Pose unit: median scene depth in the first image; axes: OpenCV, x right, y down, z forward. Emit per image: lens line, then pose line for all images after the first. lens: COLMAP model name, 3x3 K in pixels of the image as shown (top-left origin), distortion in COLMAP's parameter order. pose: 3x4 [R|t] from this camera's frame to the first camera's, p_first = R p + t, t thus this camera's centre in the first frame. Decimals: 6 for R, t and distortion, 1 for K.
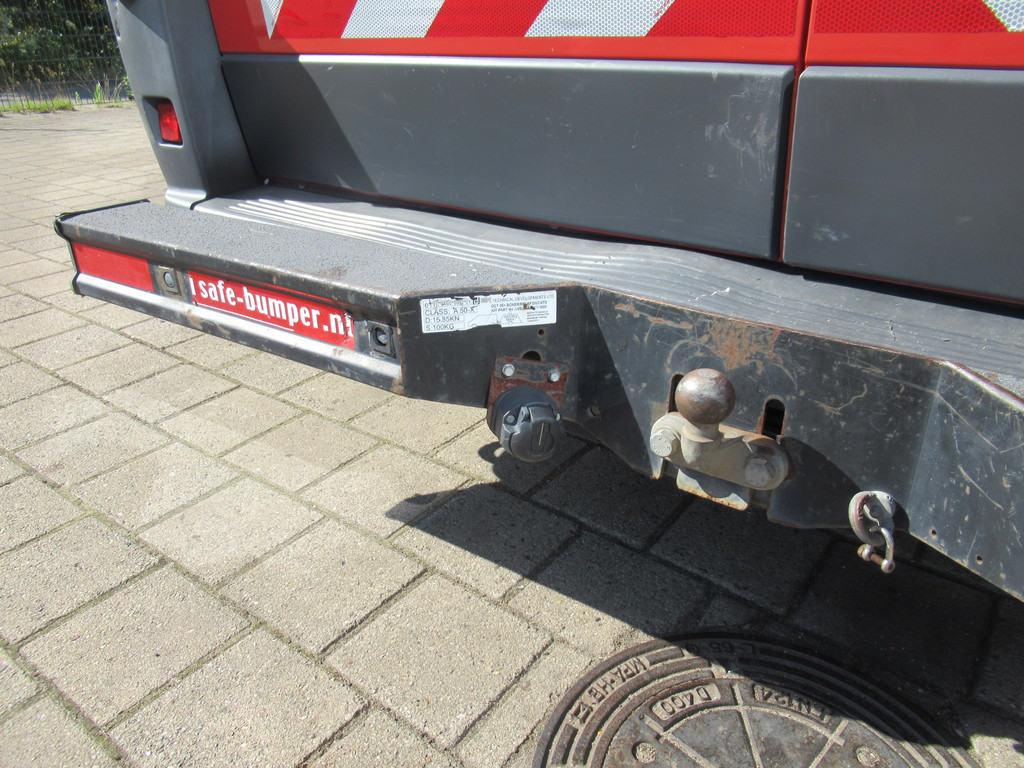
lens RADIAL K [[747.5, 0, 509.5], [0, 747.5, 382.1], [0, 0, 1]] dist [0.003991, 0.004433]
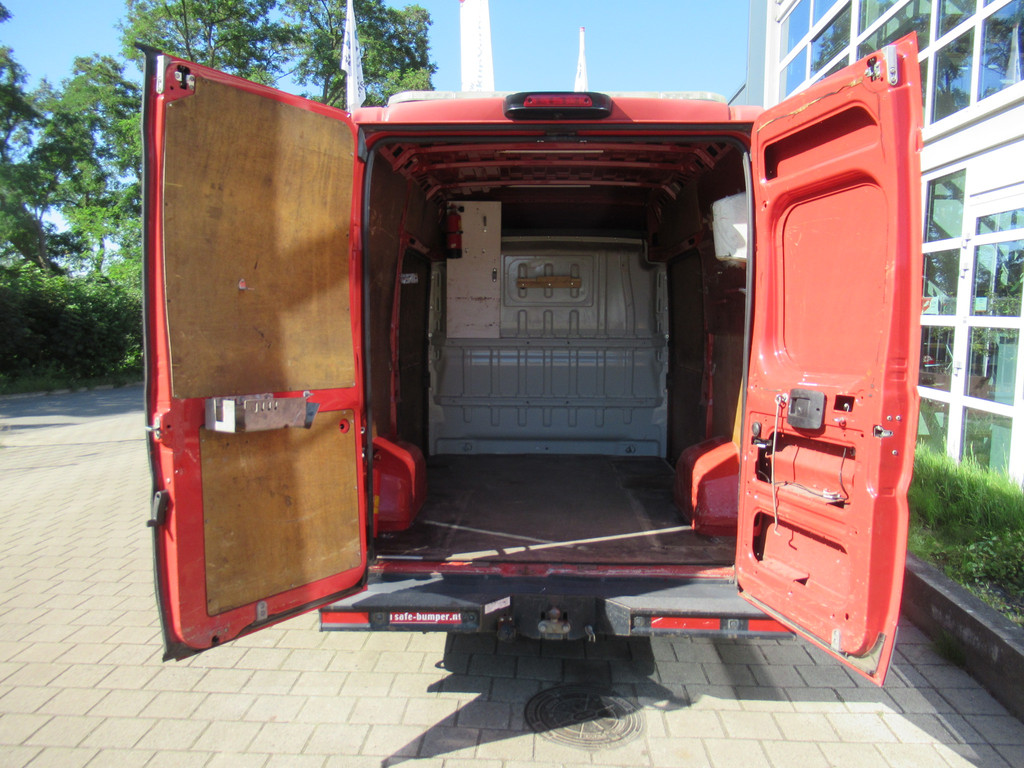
lens RADIAL K [[747.5, 0, 509.5], [0, 747.5, 382.1], [0, 0, 1]] dist [0.003991, 0.004433]
pose [[0.841453, -0.039964, 0.538851, -1.700072], [0.224546, 0.932933, -0.281453, -0.052190], [-0.491464, 0.357826, 0.793992, -2.176071]]
